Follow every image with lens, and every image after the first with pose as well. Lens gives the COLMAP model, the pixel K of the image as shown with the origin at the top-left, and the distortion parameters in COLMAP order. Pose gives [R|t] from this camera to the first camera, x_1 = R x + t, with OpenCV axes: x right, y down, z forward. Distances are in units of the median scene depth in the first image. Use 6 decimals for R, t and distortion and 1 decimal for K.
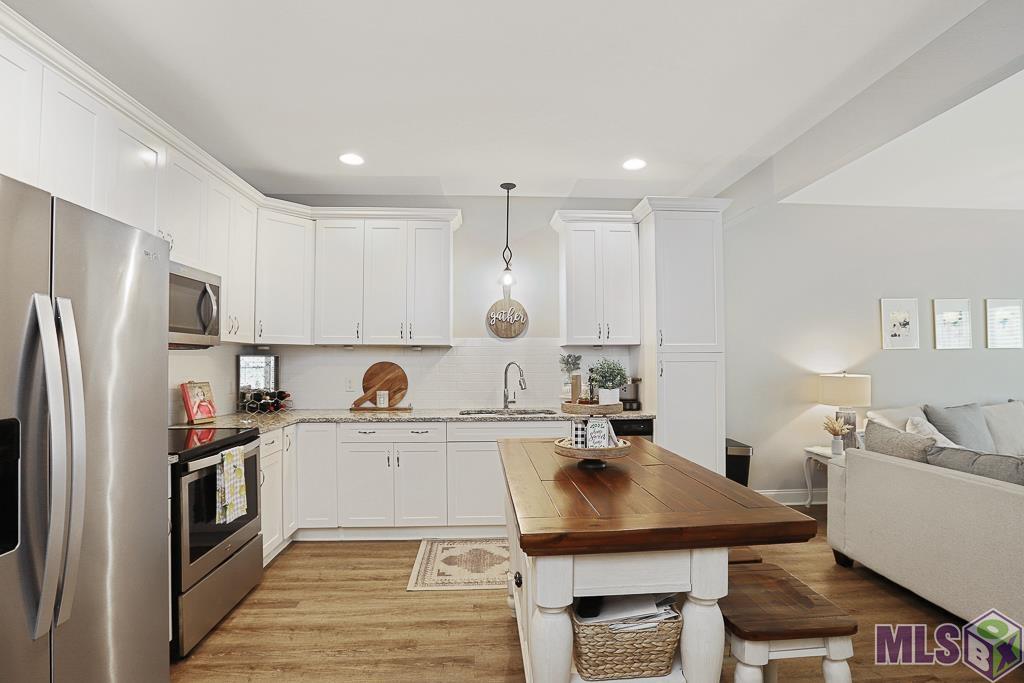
lens RADIAL K [[470.5, 0, 513.2], [0, 470.5, 353.3], [0, 0, 1]] dist [-0.063422, 0.019542]
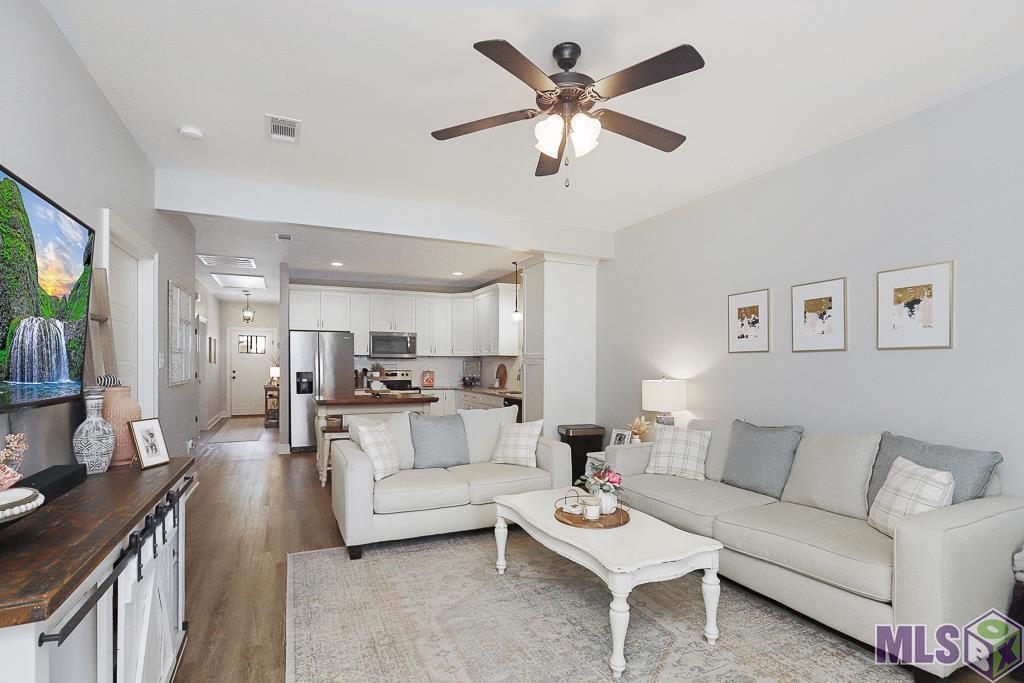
lens RADIAL K [[488.4, 0, 506.6], [0, 488.4, 363.9], [0, 0, 1]] dist [-0.043301, 0.000315]
pose [[0.362208, 0.006169, -0.932077, 1.839616], [0.008381, 0.999916, 0.009875, -0.001674], [0.932060, -0.011388, 0.362126, 0.335502]]
